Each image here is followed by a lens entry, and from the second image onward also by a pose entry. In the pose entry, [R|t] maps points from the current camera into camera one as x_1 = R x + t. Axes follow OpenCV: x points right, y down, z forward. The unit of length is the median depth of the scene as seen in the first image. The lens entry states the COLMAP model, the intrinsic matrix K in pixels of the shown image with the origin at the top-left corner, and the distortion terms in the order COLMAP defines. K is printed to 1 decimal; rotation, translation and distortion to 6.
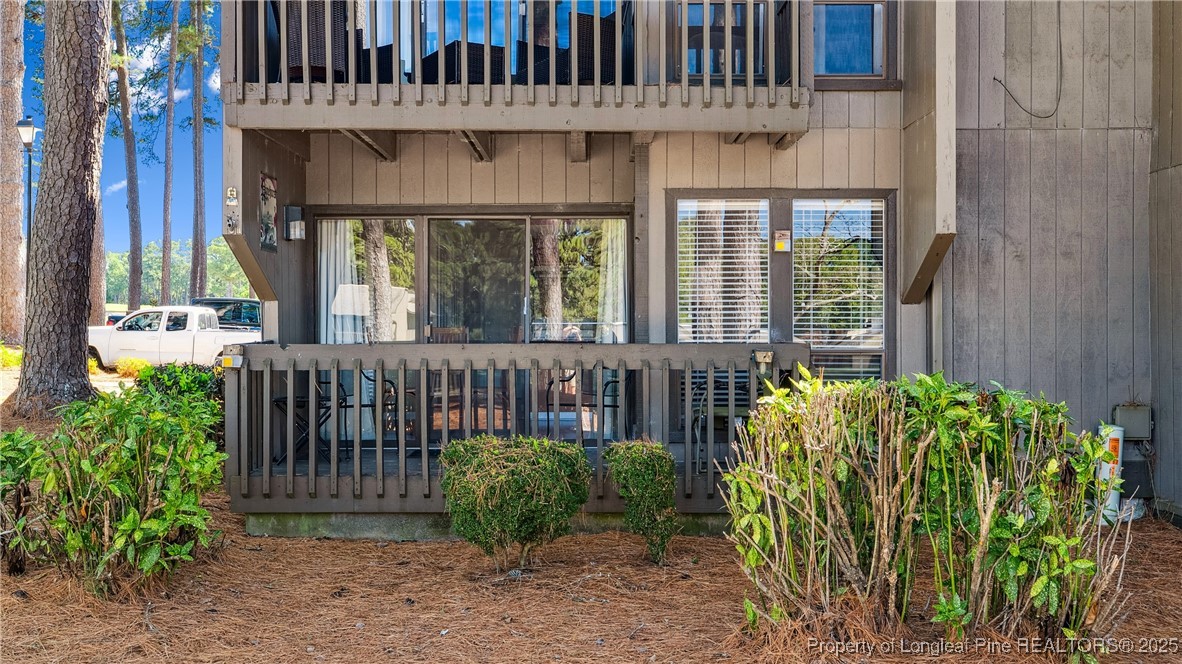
lens RADIAL K [[1163.0, 0, 590.6], [0, 1163.0, 333.8], [0, 0, 1]] dist [0.006346, 0.000000]
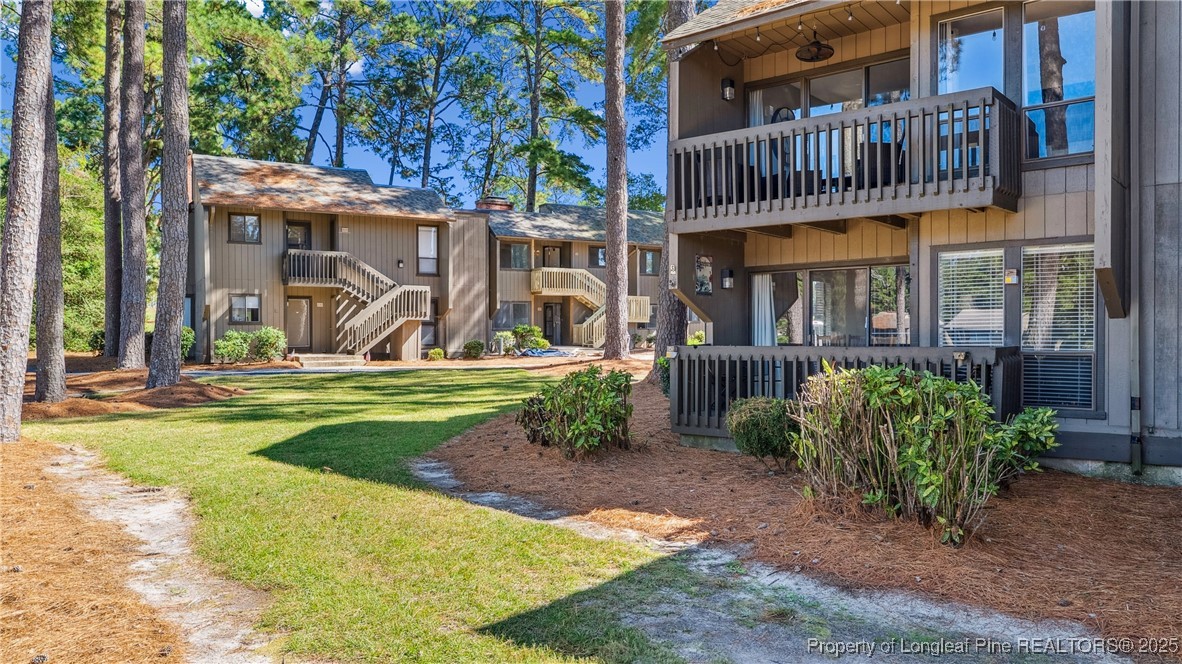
lens RADIAL K [[831.7, 0, 591.7], [0, 831.7, 338.4], [0, 0, 1]] dist [0.001303, 0.000679]
pose [[0.771130, -0.001201, -0.636677, 0.421161], [0.002539, 0.999996, 0.001189, -0.004815], [0.636673, -0.002533, 0.771130, -0.136935]]
